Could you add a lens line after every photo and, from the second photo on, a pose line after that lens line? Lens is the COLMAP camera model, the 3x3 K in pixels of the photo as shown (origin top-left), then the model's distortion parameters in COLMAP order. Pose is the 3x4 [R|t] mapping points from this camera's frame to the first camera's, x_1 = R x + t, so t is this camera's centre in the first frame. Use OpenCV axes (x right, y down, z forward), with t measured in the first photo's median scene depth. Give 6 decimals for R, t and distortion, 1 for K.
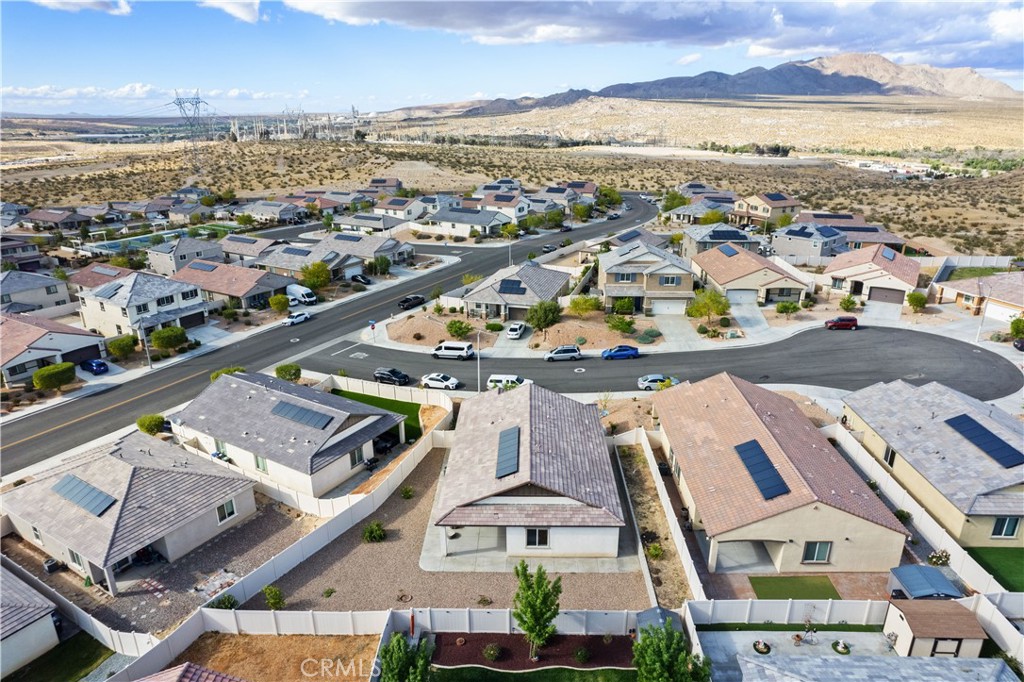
lens RADIAL K [[651.2, 0, 516.7], [0, 651.2, 350.1], [0, 0, 1]] dist [-0.074944, 0.062166]
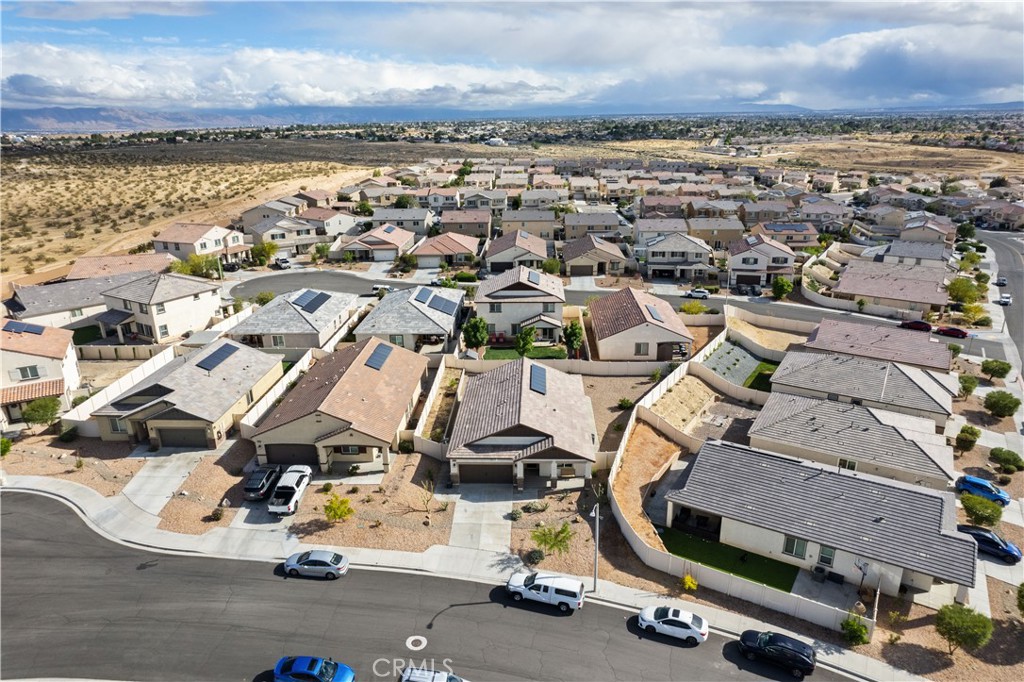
lens RADIAL K [[651.2, 0, 516.7], [0, 651.2, 350.1], [0, 0, 1]] dist [-0.074944, 0.062166]
pose [[-0.999853, 0.004976, 0.016423, 0.011446], [0.014337, 0.768117, 0.640149, -0.800792], [-0.009430, 0.640290, -0.768076, 2.090300]]
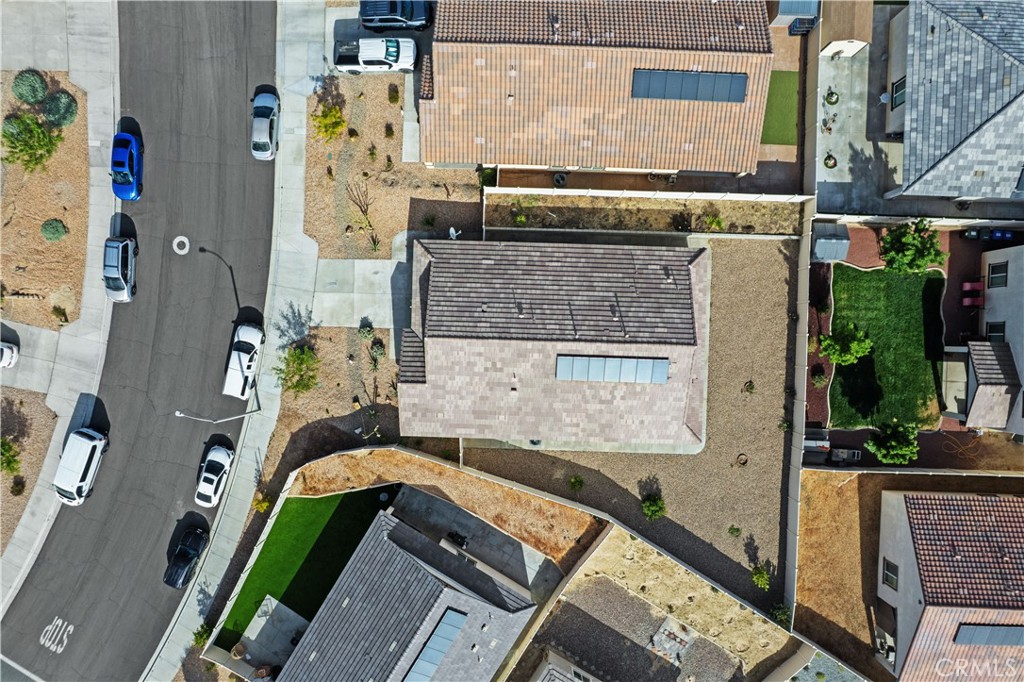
lens RADIAL K [[651.2, 0, 516.7], [0, 651.2, 350.1], [0, 0, 1]] dist [-0.074944, 0.062166]
pose [[0.013784, -0.999772, -0.016295, 0.025304], [0.355035, -0.010341, 0.934796, -0.680572], [-0.934752, -0.018670, 0.354811, 0.849028]]
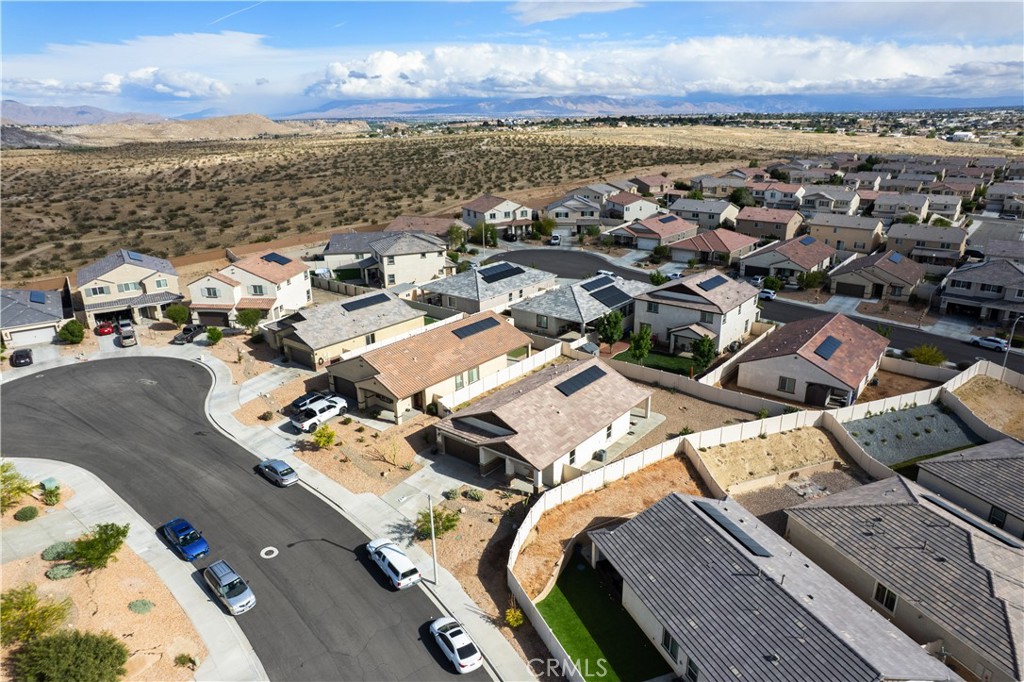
lens RADIAL K [[651.2, 0, 516.7], [0, 651.2, 350.1], [0, 0, 1]] dist [-0.074944, 0.062166]
pose [[-0.792230, -0.199624, 0.576647, -0.672661], [0.223183, 0.784720, 0.578277, -0.700306], [-0.567944, 0.586826, -0.577126, 1.855692]]
